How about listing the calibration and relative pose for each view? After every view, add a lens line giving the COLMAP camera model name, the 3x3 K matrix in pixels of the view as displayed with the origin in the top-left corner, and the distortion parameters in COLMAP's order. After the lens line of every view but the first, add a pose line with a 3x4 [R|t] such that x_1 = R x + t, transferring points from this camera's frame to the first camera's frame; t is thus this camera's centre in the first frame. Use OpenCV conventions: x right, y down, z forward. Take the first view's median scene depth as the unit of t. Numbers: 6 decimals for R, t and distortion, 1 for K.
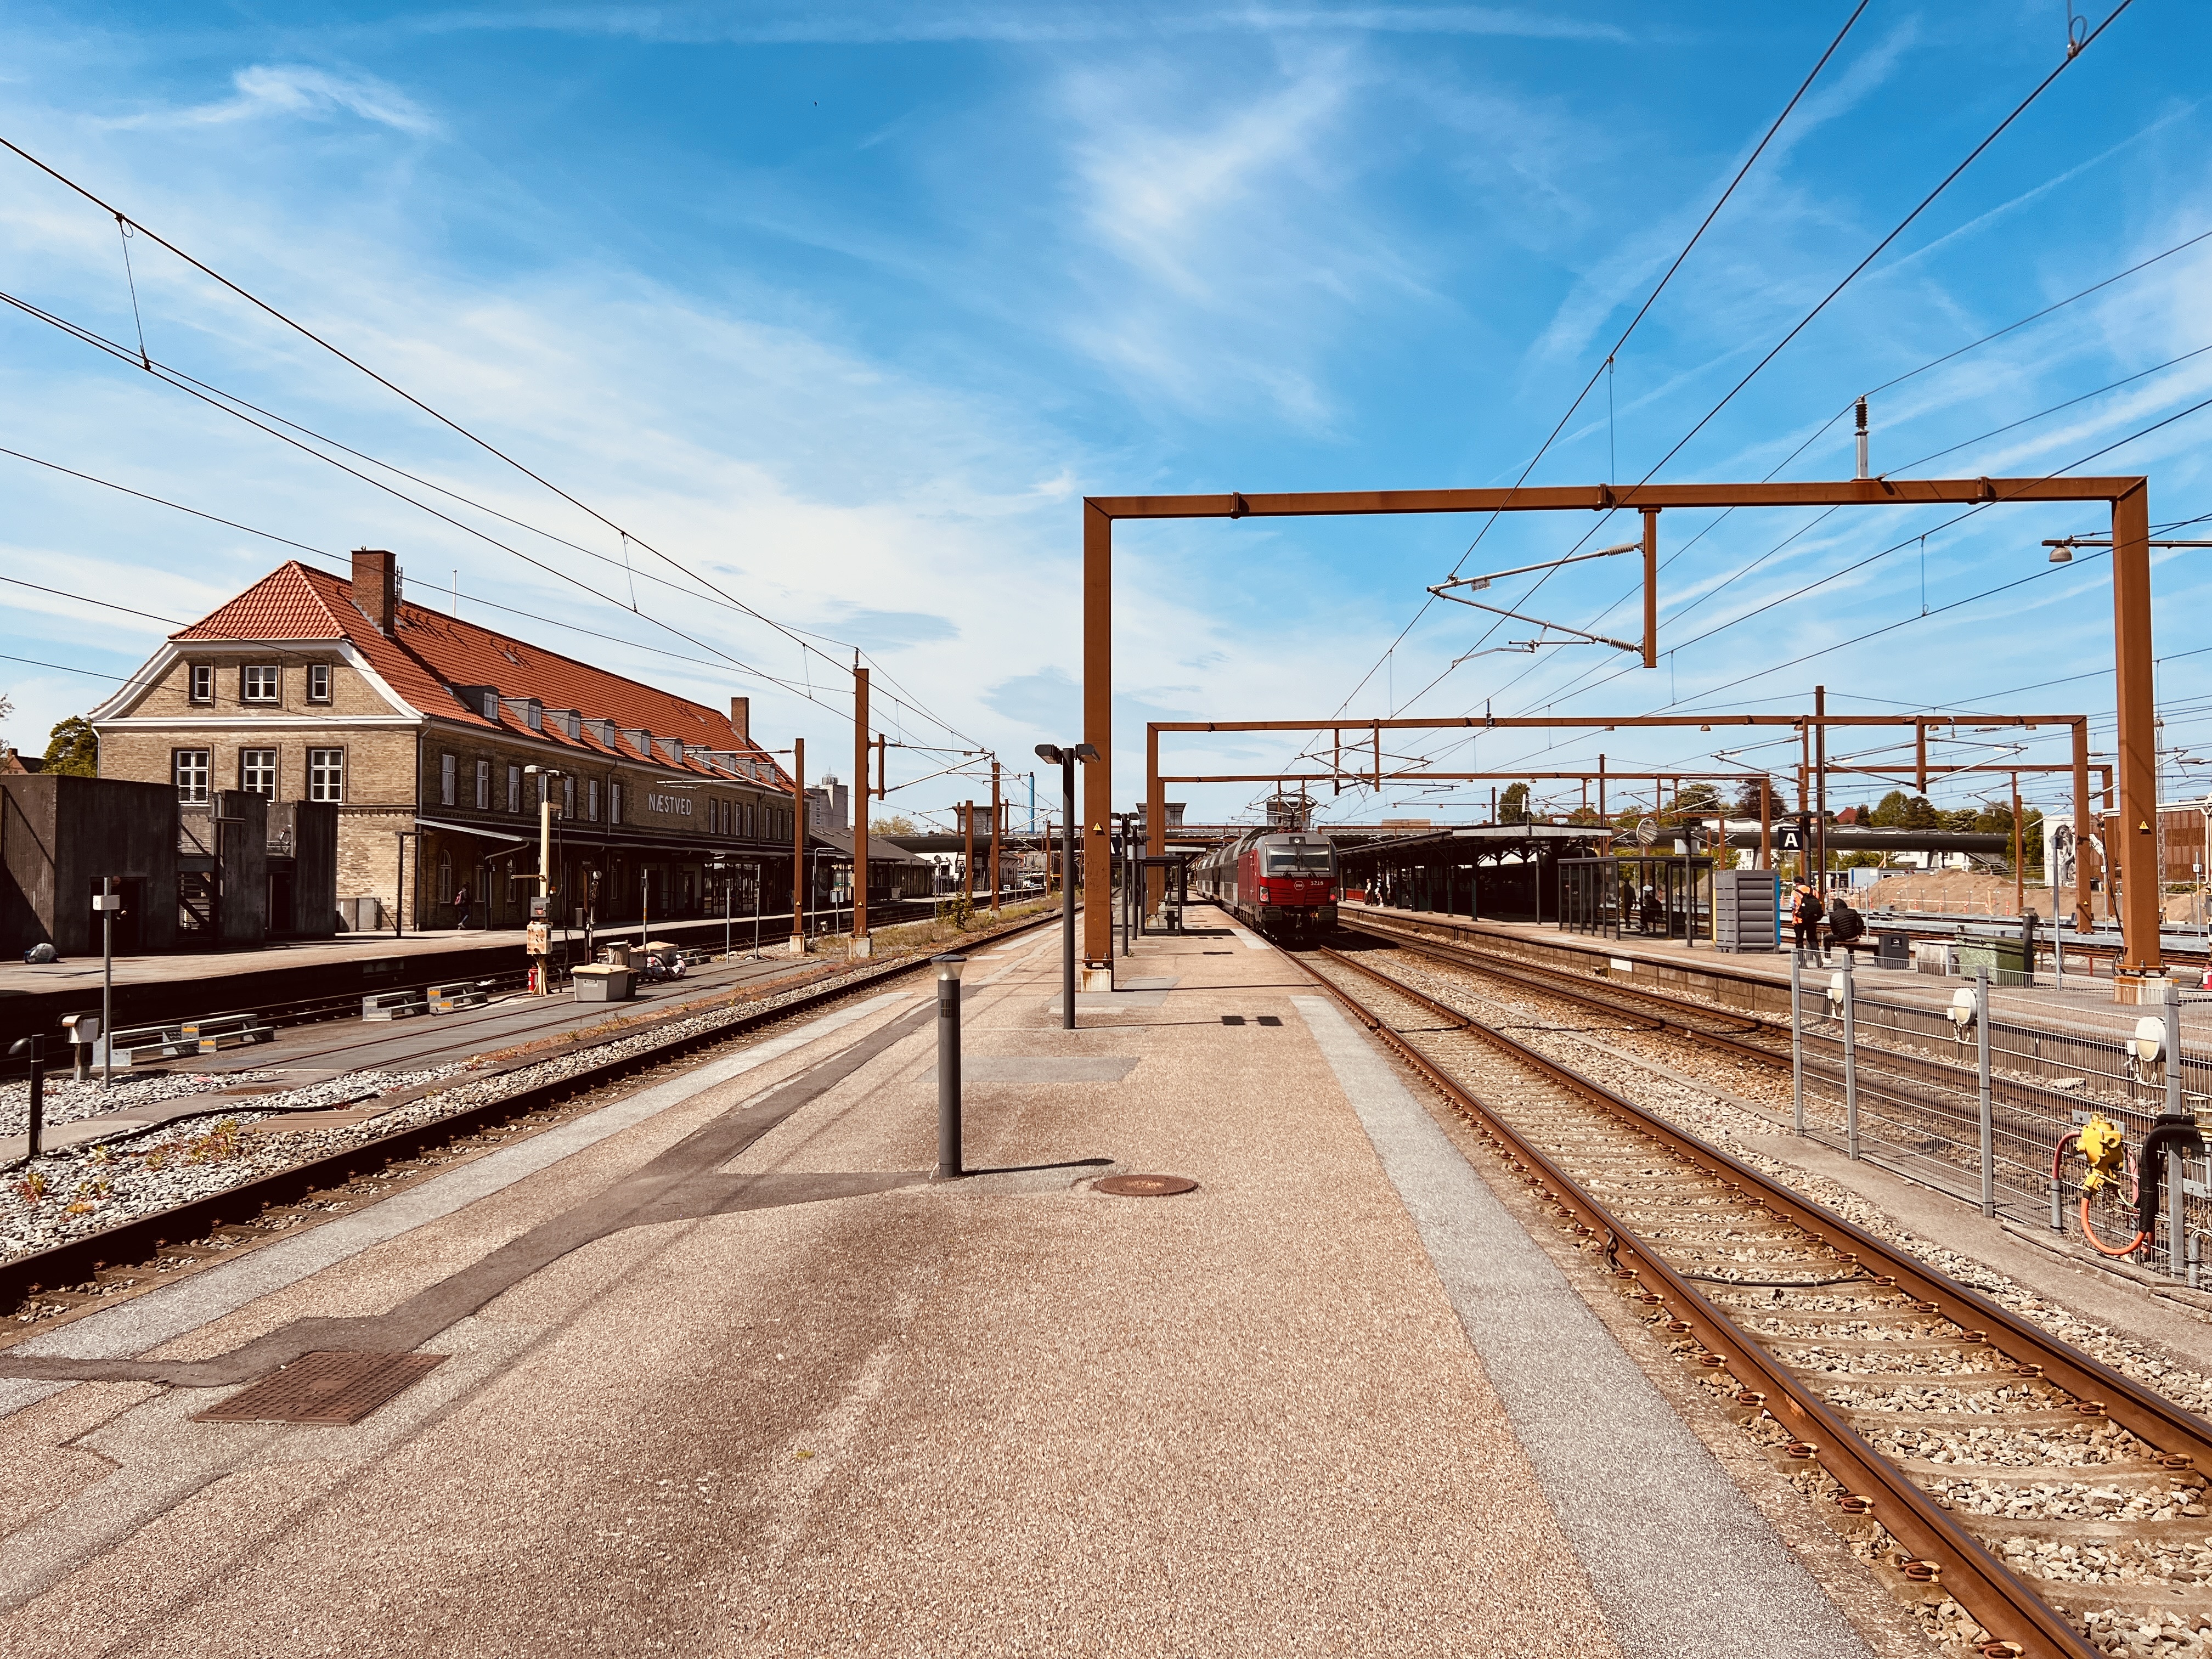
lens RADIAL K [[1692.5, 0, 1093.1], [0, 1692.5, 823.5], [0, 0, 1]] dist [0.061122, -0.062731]
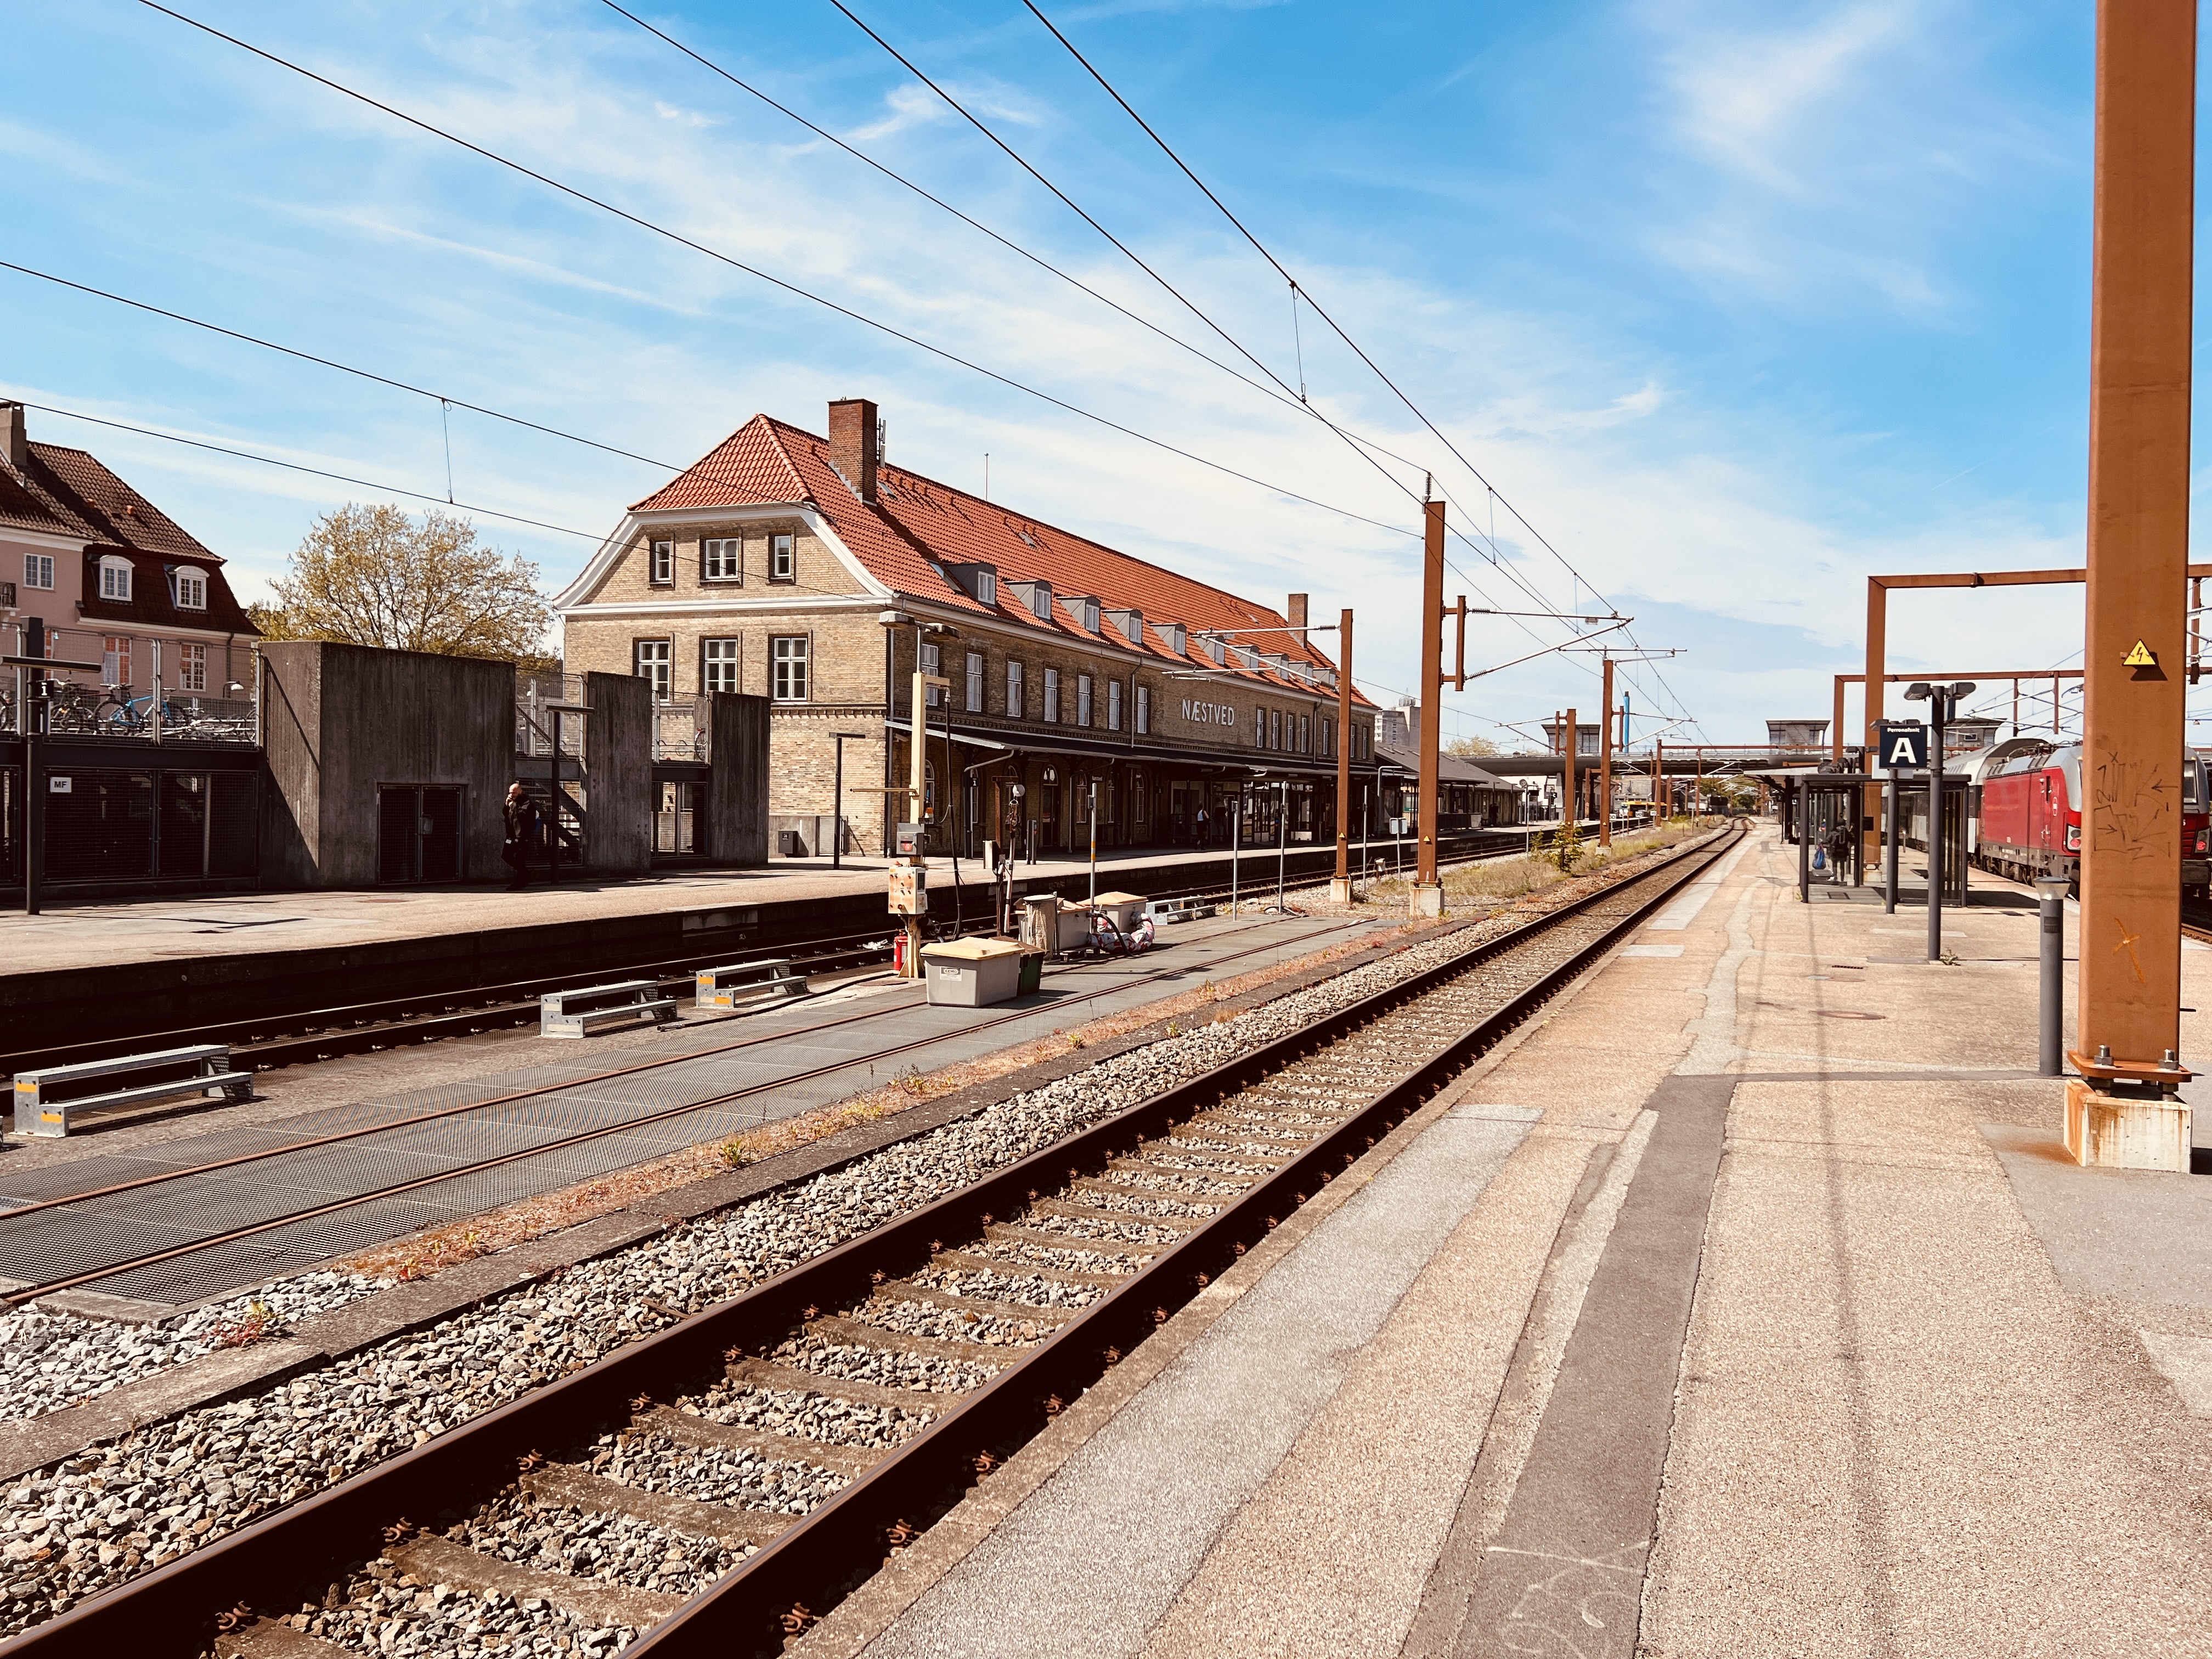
lens RADIAL K [[1692.5, 0, 1115.7], [0, 1692.5, 844.1], [0, 0, 1]] dist [0.061122, -0.062731]
pose [[0.947978, 0.023670, -0.317454, -0.032560], [-0.005655, 0.998327, 0.057549, 0.008852], [0.318285, -0.052760, 0.946526, 0.262039]]
